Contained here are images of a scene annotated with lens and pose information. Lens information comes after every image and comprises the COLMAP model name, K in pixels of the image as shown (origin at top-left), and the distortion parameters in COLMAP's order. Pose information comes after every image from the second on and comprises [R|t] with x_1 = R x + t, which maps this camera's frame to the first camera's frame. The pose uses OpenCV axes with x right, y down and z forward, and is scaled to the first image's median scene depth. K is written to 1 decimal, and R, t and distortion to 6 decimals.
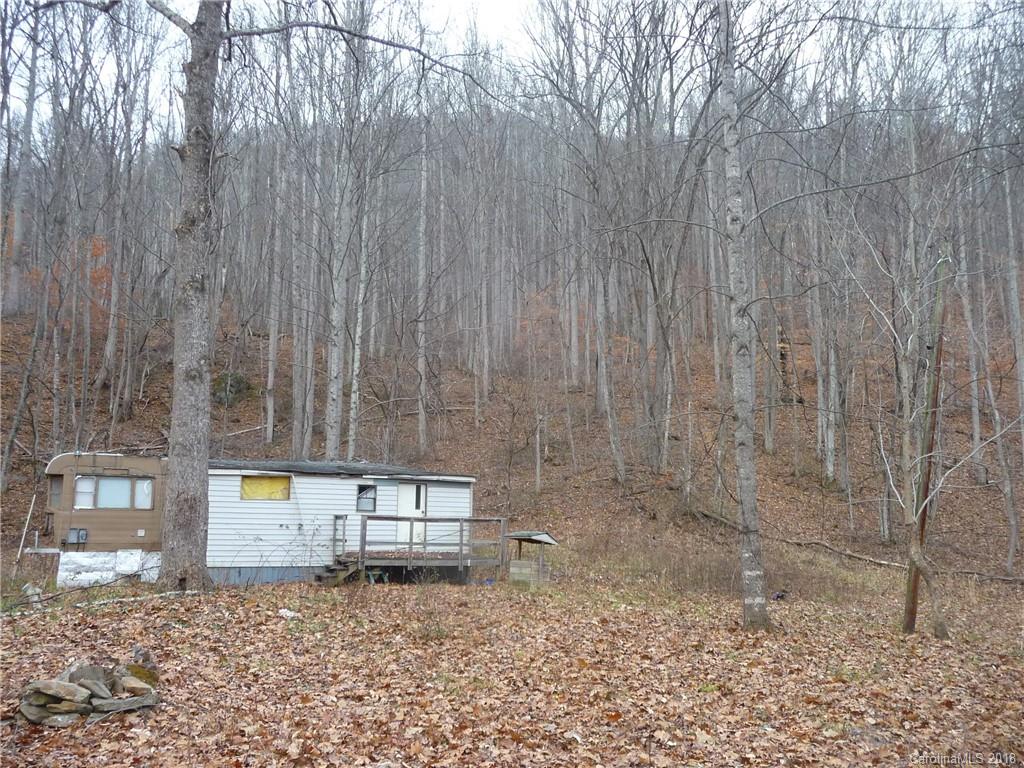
lens RADIAL K [[843.5, 0, 512.0], [0, 843.5, 384.0], [0, 0, 1]] dist [-0.015366, -0.004953]
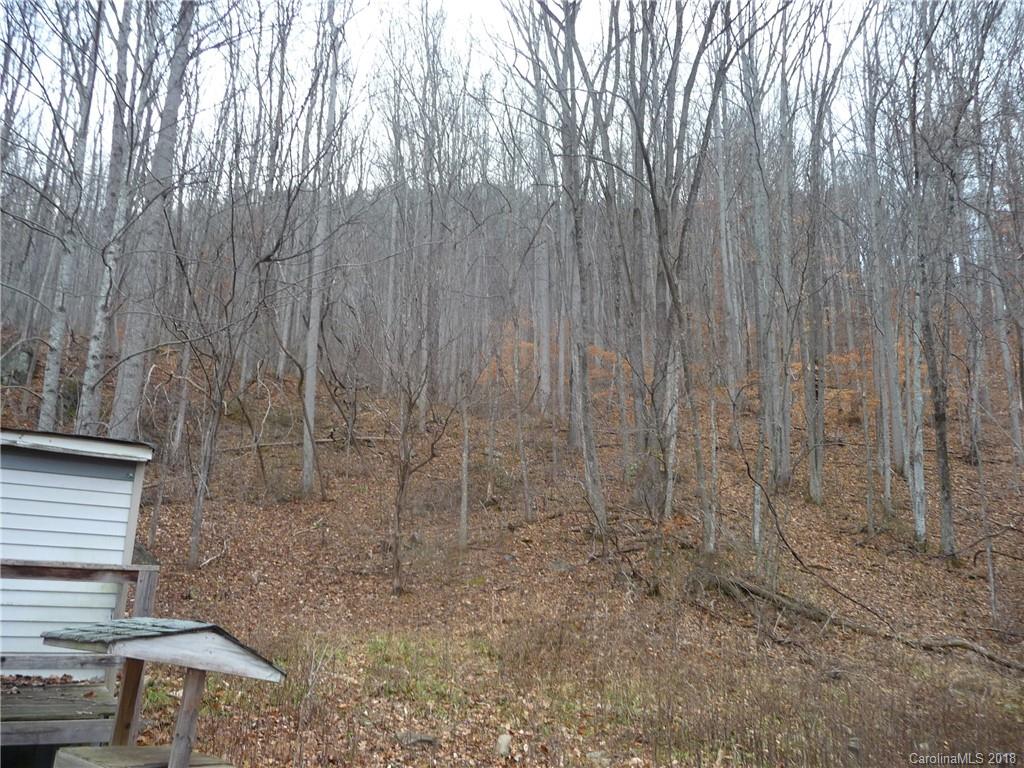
lens RADIAL K [[843.5, 0, 512.0], [0, 843.5, 384.0], [0, 0, 1]] dist [-0.015366, -0.004953]
pose [[0.999602, 0.023836, 0.015064, 0.059257], [-0.022379, 0.995656, -0.090378, 0.070552], [-0.017153, 0.090005, 0.995794, 0.414594]]
